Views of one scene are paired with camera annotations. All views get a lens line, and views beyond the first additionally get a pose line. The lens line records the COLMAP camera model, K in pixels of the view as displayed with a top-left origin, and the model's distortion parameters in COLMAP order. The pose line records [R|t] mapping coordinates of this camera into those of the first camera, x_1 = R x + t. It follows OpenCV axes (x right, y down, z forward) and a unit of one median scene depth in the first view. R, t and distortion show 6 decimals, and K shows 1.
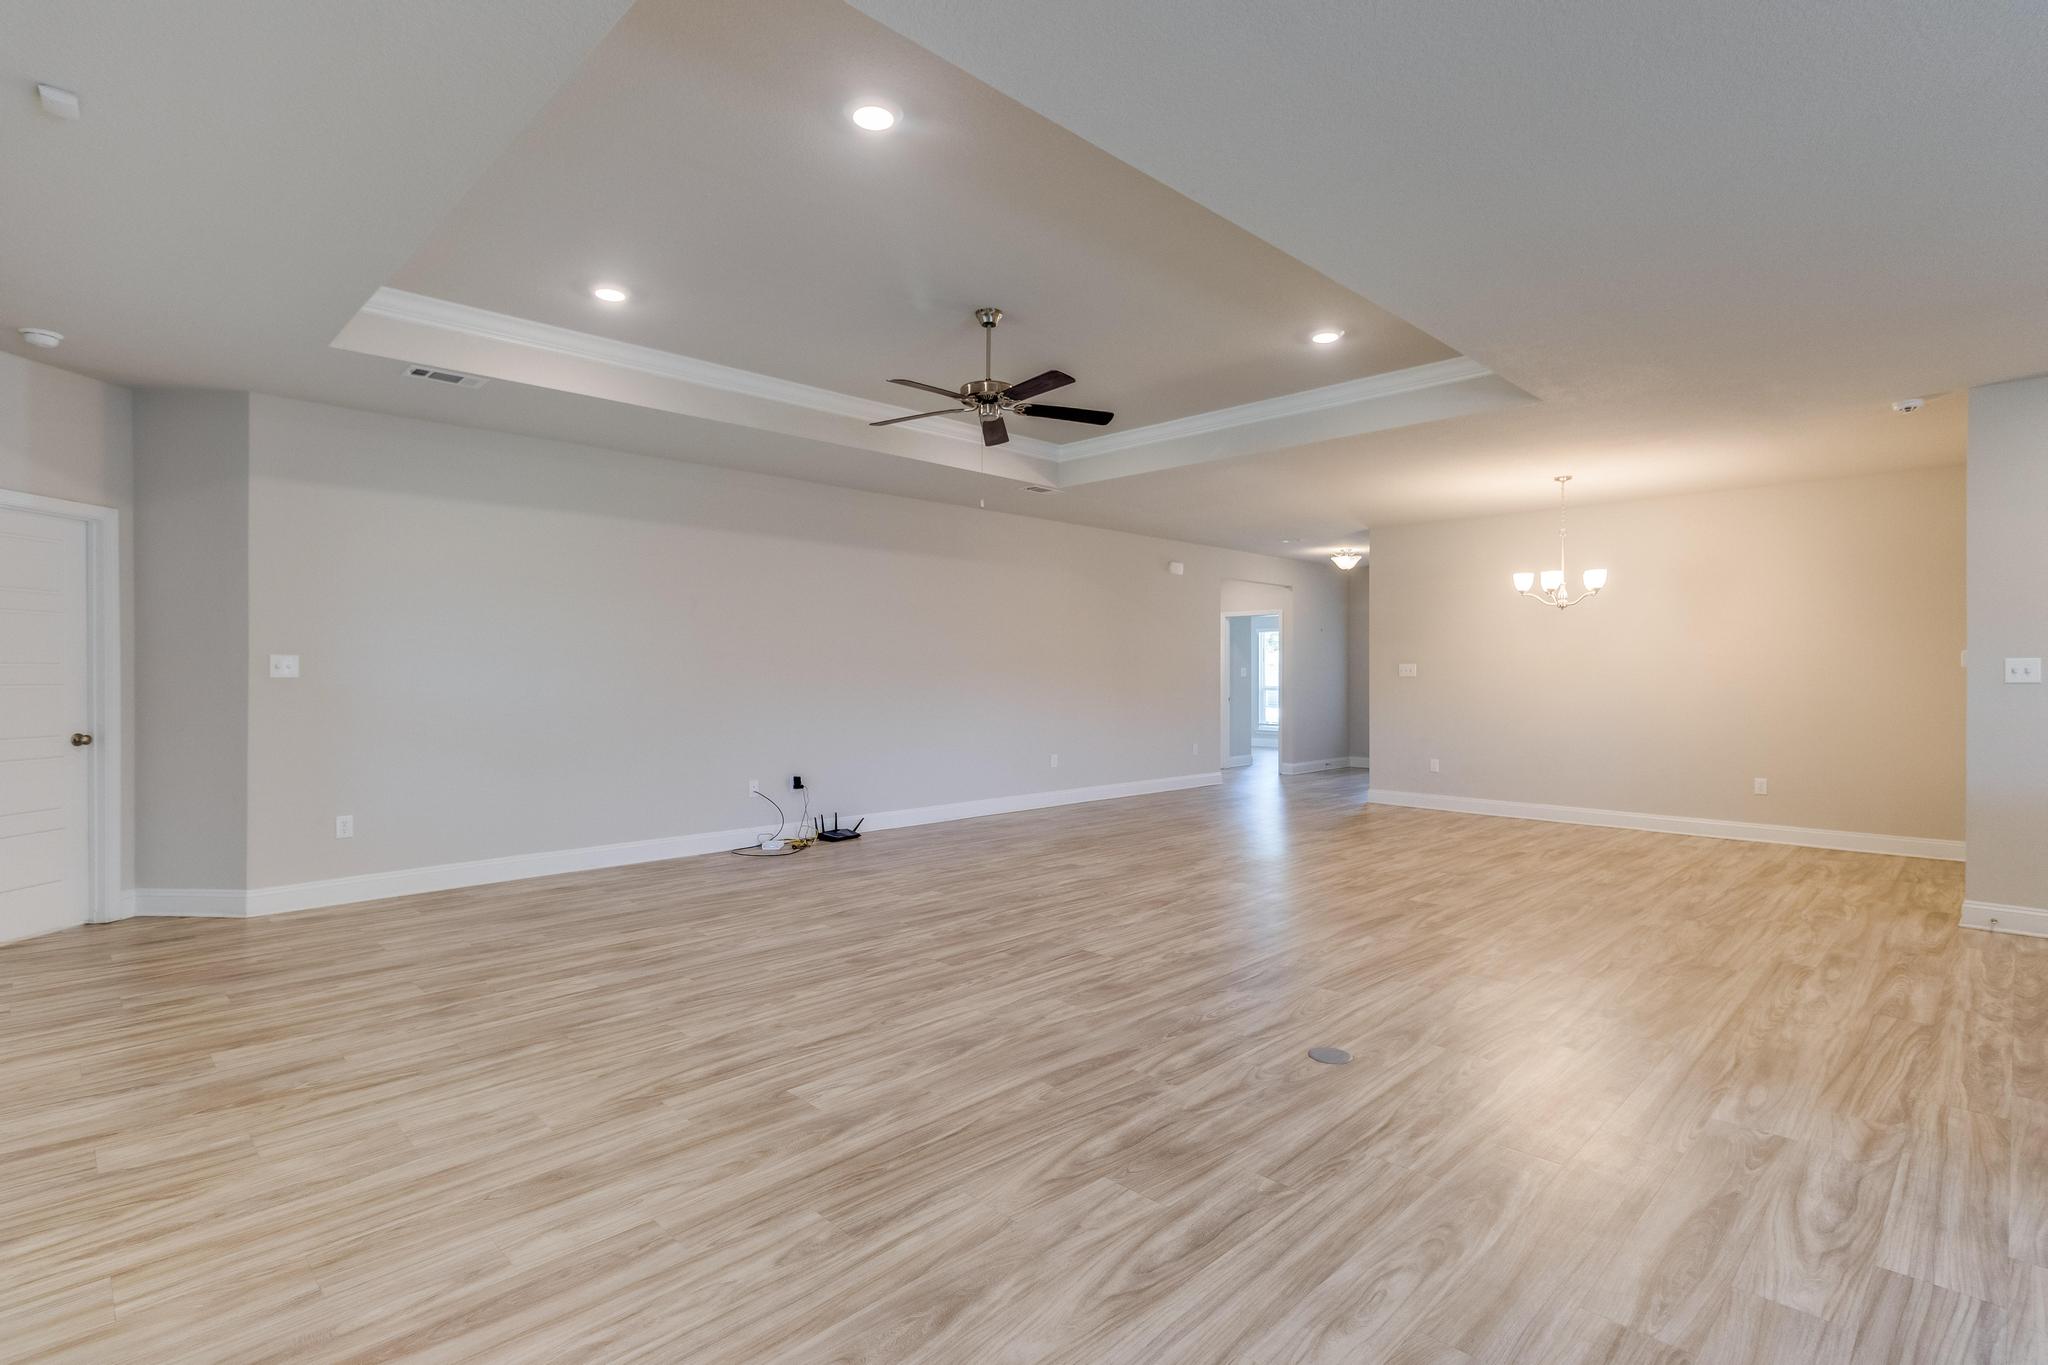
lens RADIAL K [[990.4, 0, 1013.1], [0, 990.4, 679.1], [0, 0, 1]] dist [0.003447, 0.000189]
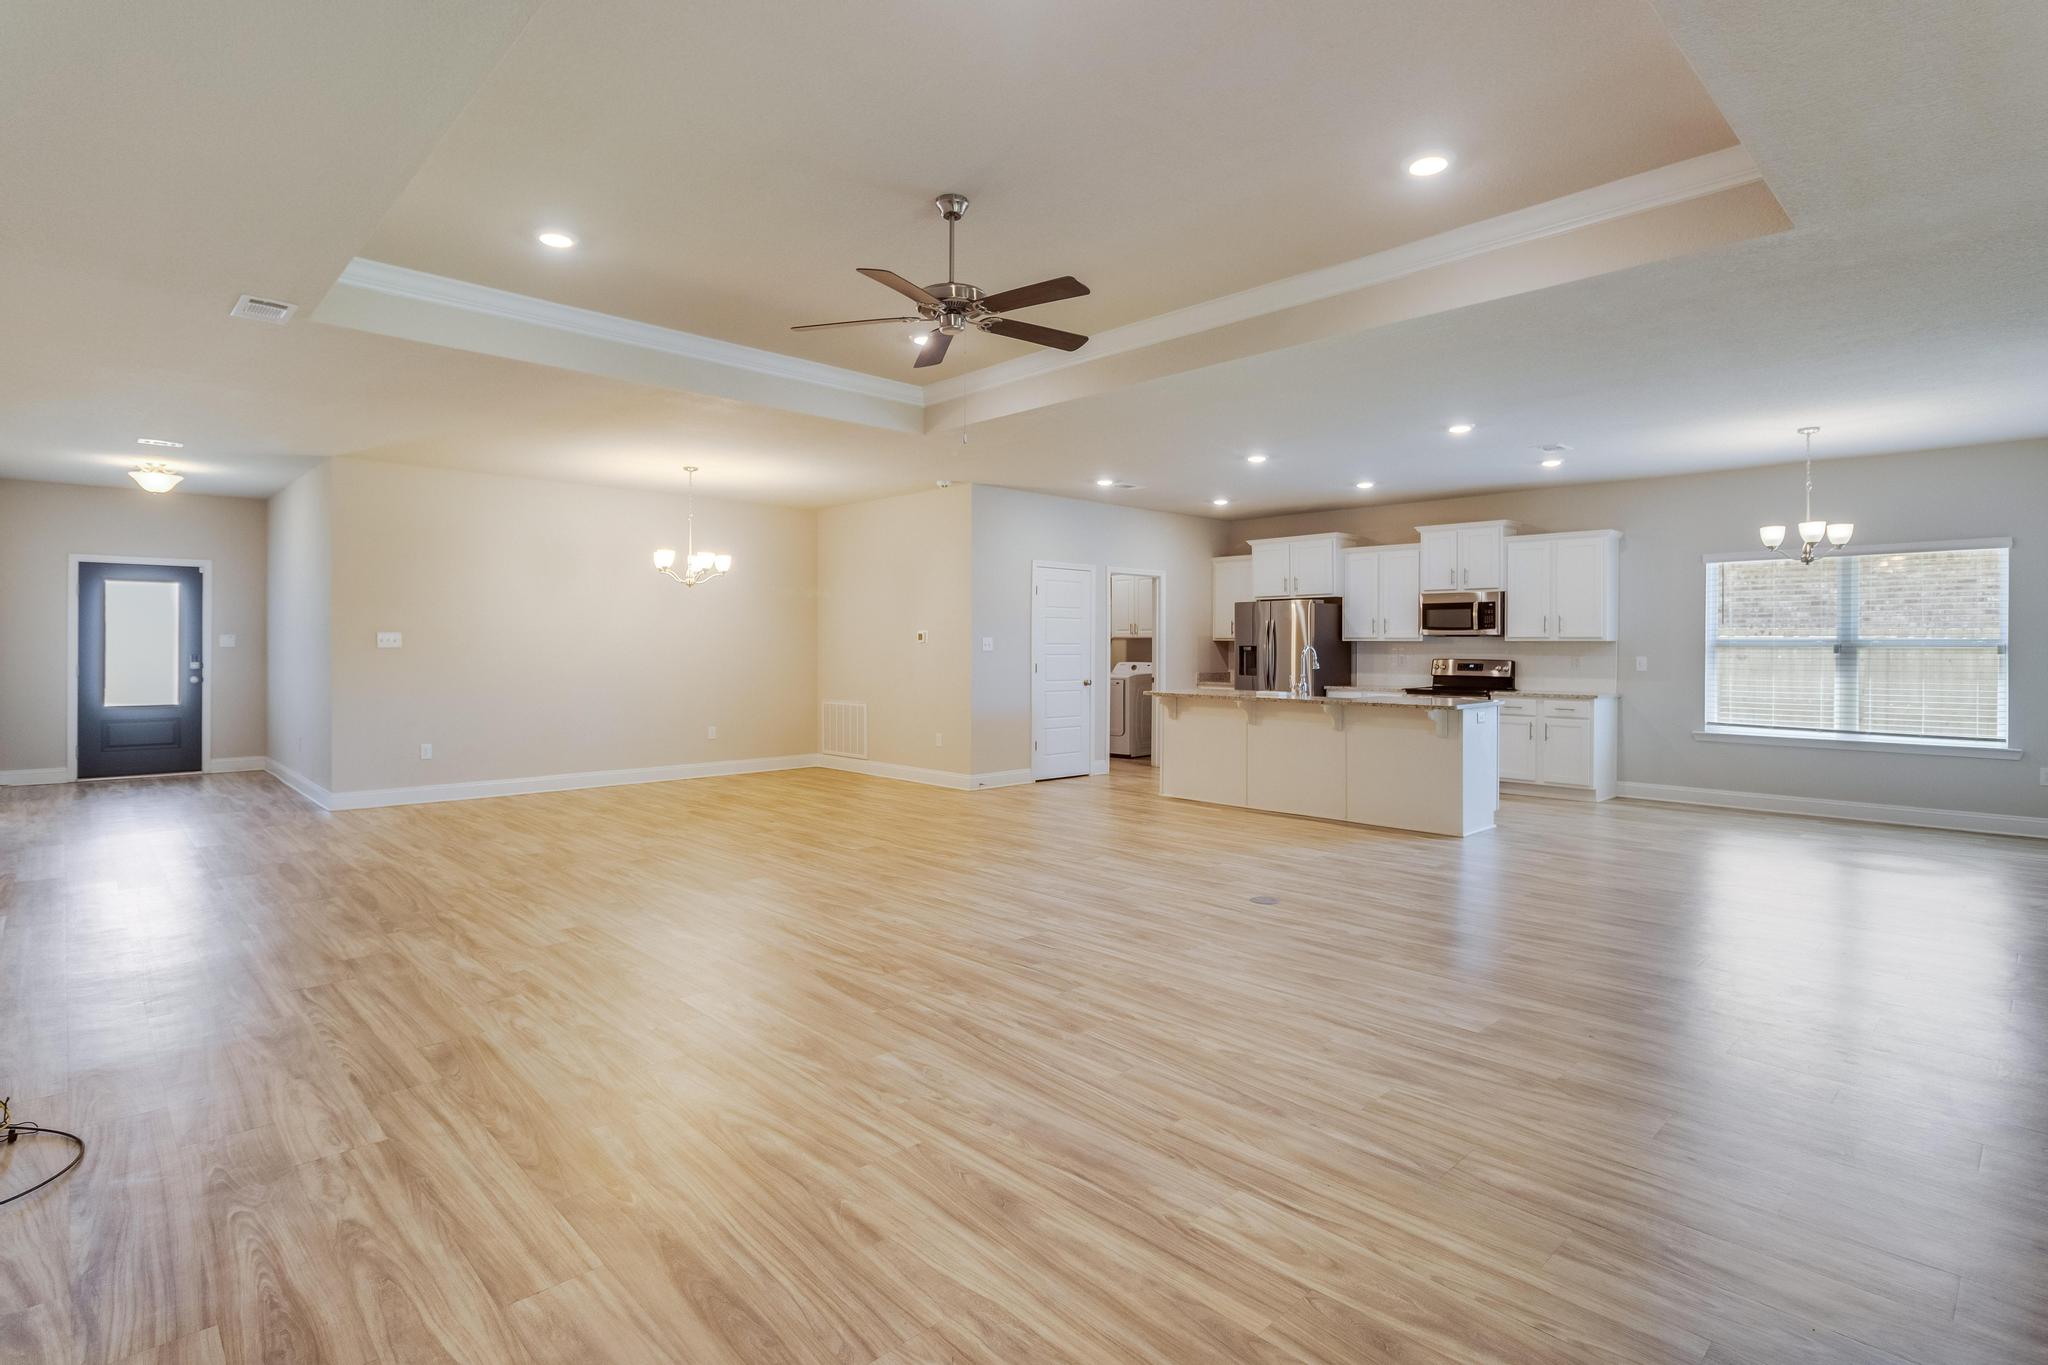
lens RADIAL K [[991.3, 0, 1017.3], [0, 991.3, 665.2], [0, 0, 1]] dist [-0.007469, -0.000140]
pose [[0.022939, -0.020817, 0.999520, -0.798892], [0.000331, 0.999783, 0.020815, -0.008383], [-0.999737, -0.000146, 0.022941, 0.895941]]
